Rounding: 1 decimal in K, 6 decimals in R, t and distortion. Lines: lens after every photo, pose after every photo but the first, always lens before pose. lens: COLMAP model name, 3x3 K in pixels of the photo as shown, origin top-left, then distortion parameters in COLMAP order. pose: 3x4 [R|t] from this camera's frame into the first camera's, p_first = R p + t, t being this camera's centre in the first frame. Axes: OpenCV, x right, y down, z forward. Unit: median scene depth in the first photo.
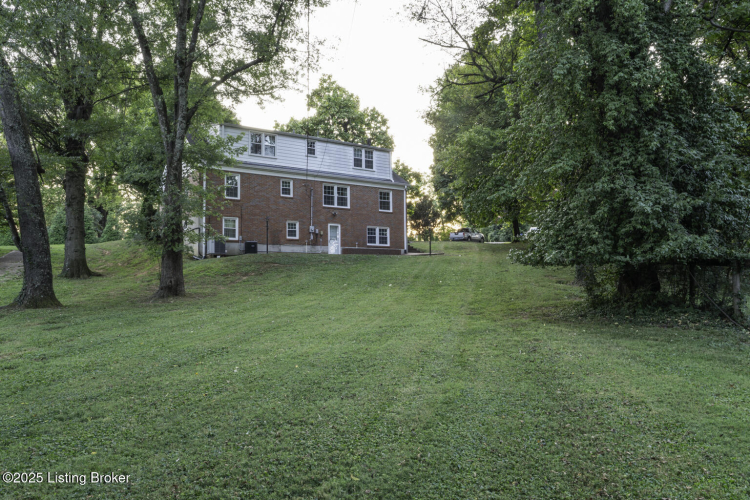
lens RADIAL K [[554.6, 0, 374.8], [0, 554.6, 250.5], [0, 0, 1]] dist [-0.006685, -0.003885]
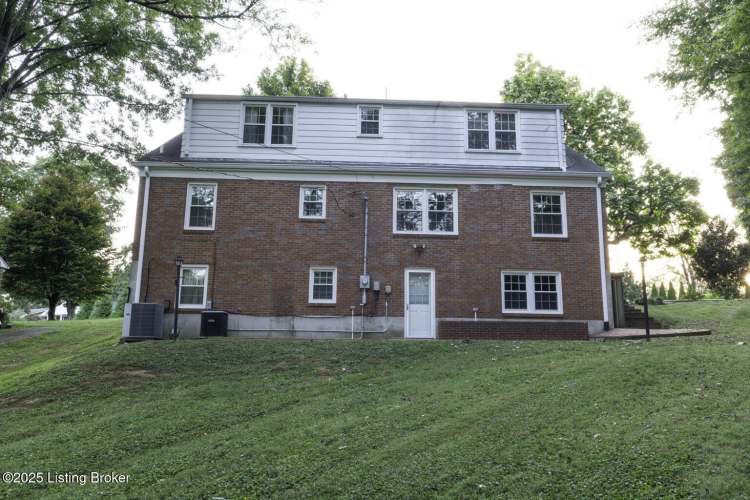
lens RADIAL K [[554.6, 0, 375.2], [0, 554.6, 248.8], [0, 0, 1]] dist [-0.006685, -0.003885]
pose [[0.854911, -0.074710, -0.513366, 0.132822], [0.013997, 0.992537, -0.121134, -0.008346], [0.518585, 0.096373, 0.849577, 0.560890]]
